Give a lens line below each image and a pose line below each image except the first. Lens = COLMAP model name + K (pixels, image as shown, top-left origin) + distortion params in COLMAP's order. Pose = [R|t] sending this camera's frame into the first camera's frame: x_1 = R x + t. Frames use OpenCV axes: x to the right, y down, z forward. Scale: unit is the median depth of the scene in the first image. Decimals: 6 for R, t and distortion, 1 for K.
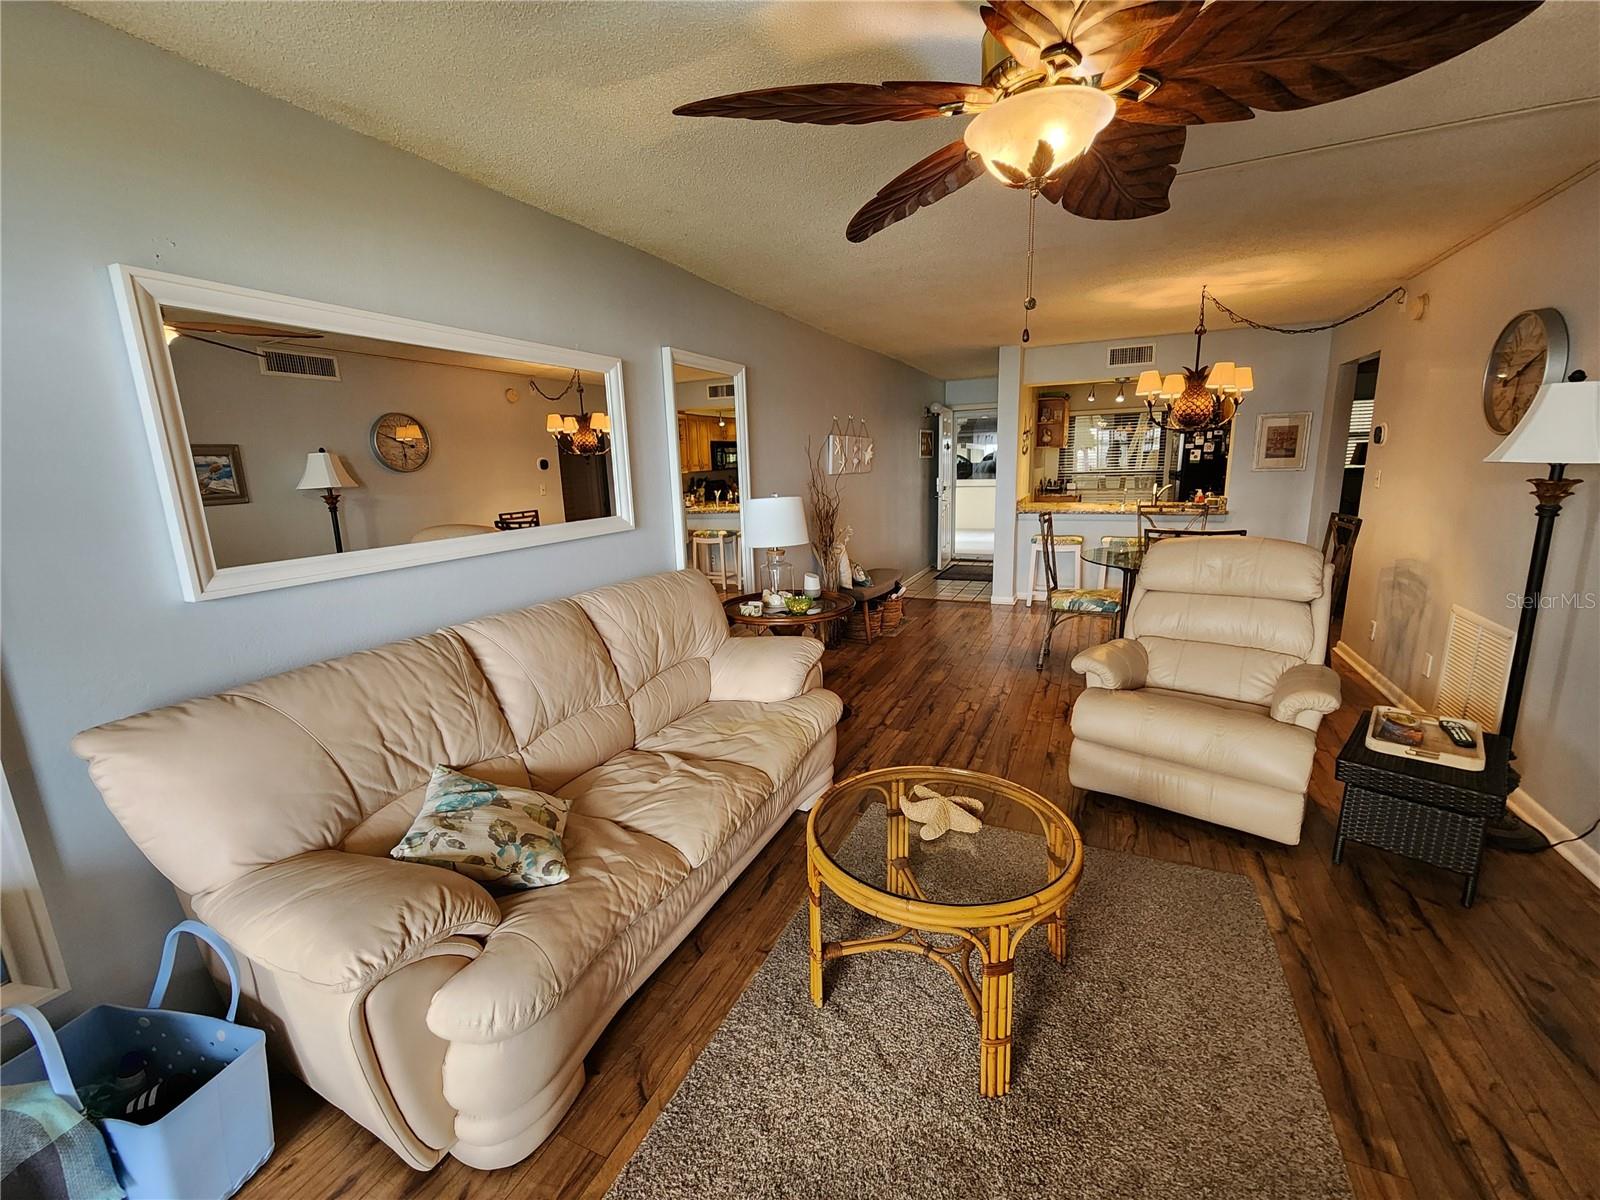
lens RADIAL K [[655.3, 0, 800.2], [0, 655.3, 599.0], [0, 0, 1]] dist [-0.000406, 0.000173]
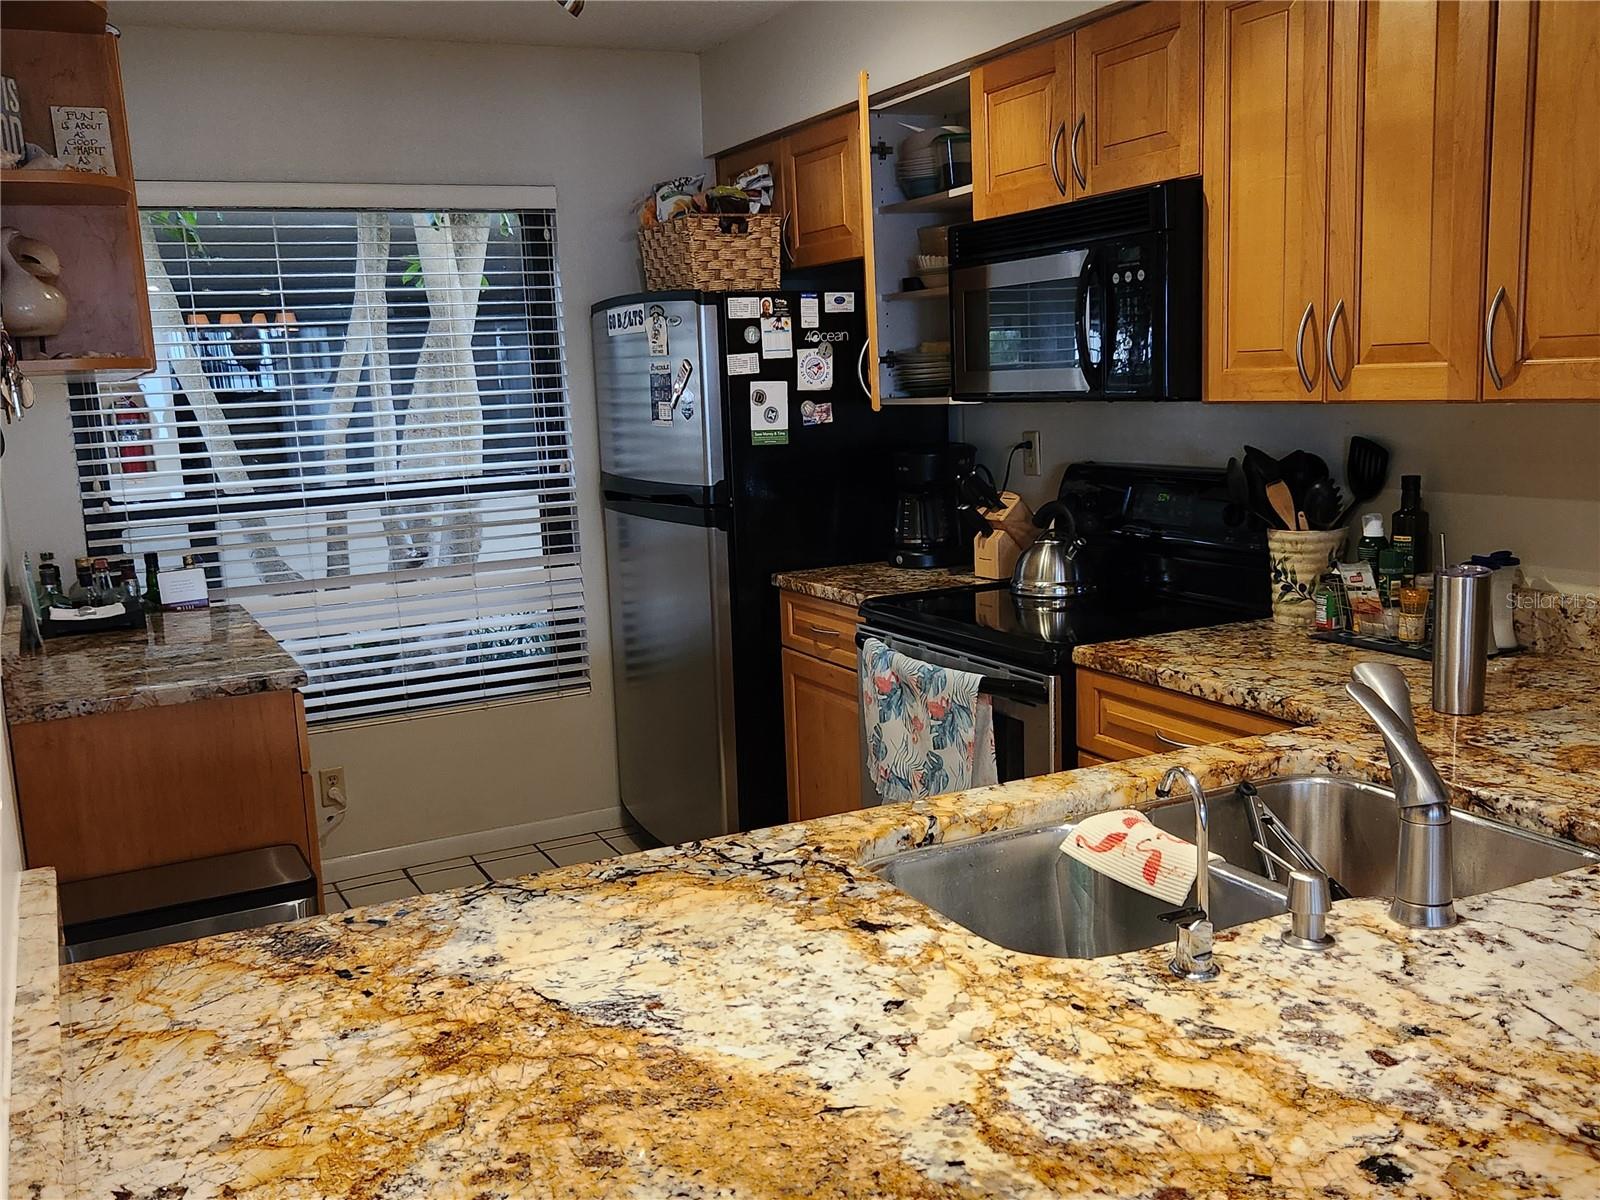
lens RADIAL K [[1438.0, 0, 799.2], [0, 1438.0, 600.8], [0, 0, 1]] dist [0.006239, 0.002630]
pose [[0.625912, -0.118563, 0.770829, 0.250446], [0.180238, 0.983611, 0.004939, -0.160075], [-0.758781, 0.135841, 0.637023, 0.712730]]
